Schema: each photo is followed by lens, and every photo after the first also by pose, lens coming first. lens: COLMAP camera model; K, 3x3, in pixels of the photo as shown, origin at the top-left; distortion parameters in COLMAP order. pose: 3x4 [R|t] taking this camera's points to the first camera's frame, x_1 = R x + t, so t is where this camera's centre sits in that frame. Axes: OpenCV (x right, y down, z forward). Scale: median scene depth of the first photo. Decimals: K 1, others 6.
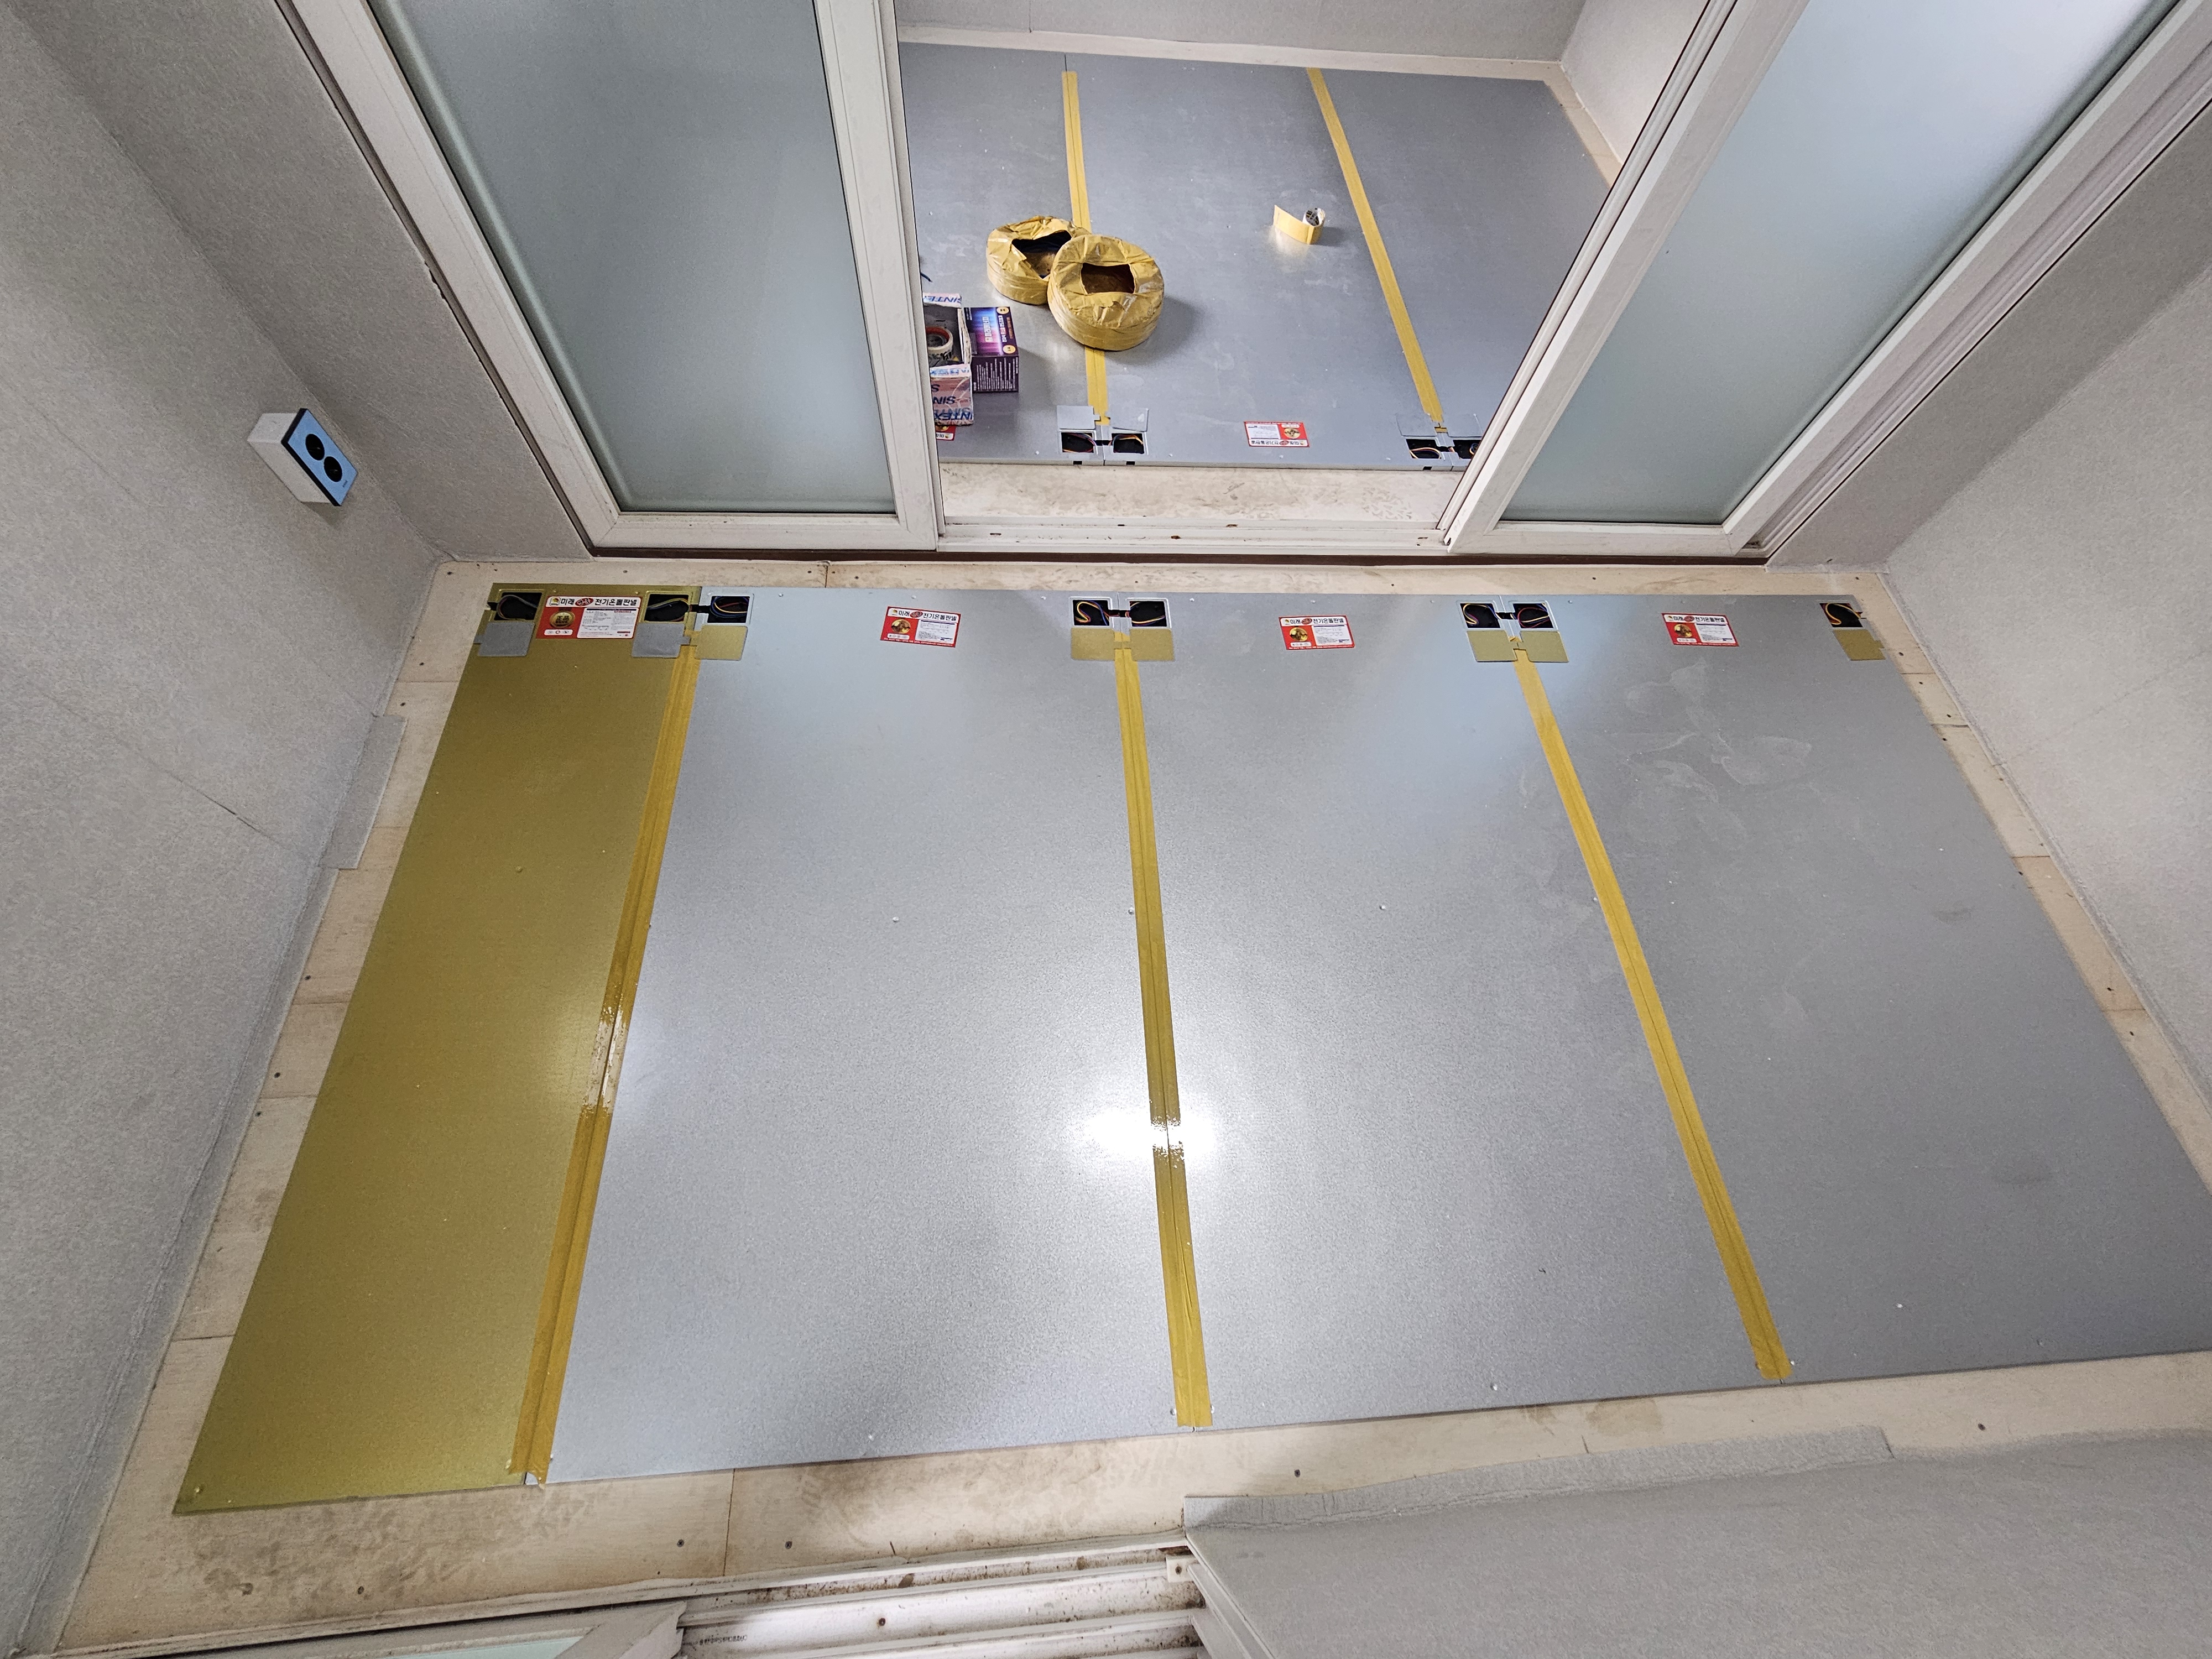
lens RADIAL K [[905.0, 0, 1106.0], [0, 905.0, 829.5], [0, 0, 1]] dist [0.000580, -0.000410]
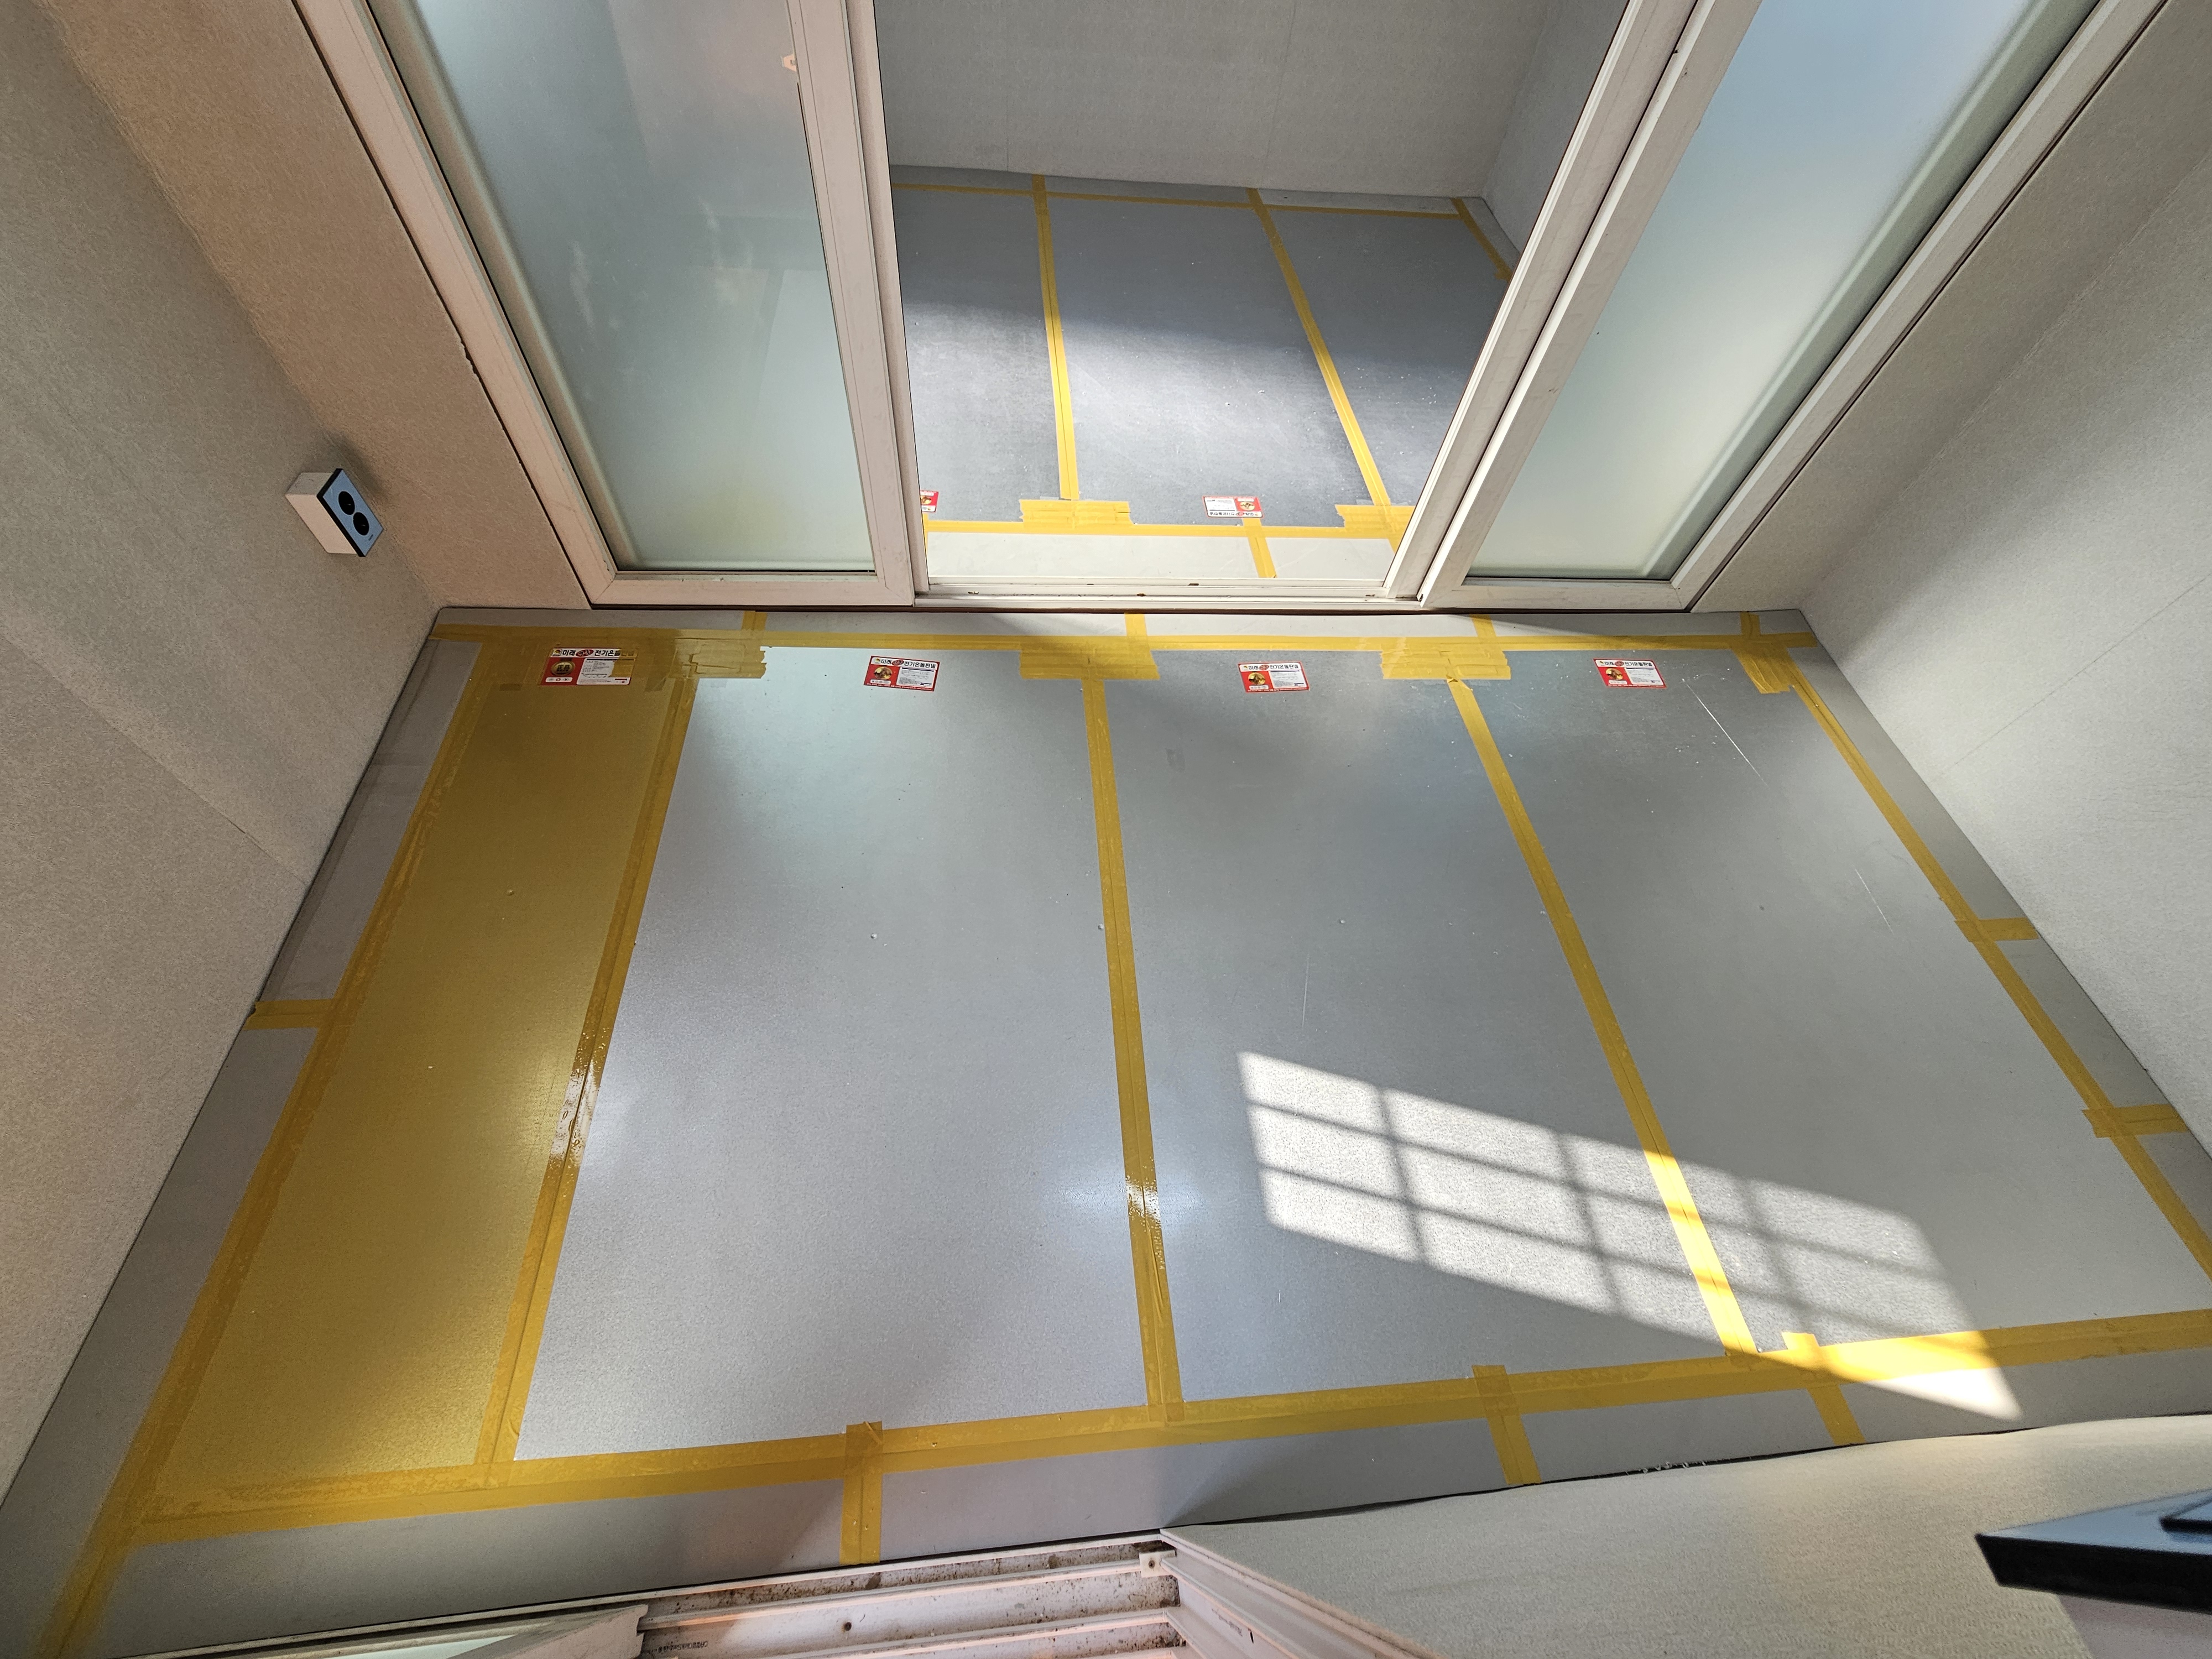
lens RADIAL K [[913.7, 0, 1106.0], [0, 913.7, 829.5], [0, 0, 1]] dist [-0.000773, 0.000917]
pose [[0.999780, -0.012496, 0.016864, 0.020877], [0.014380, 0.993064, -0.116695, 0.122836], [-0.015289, 0.116912, 0.993025, -0.069887]]
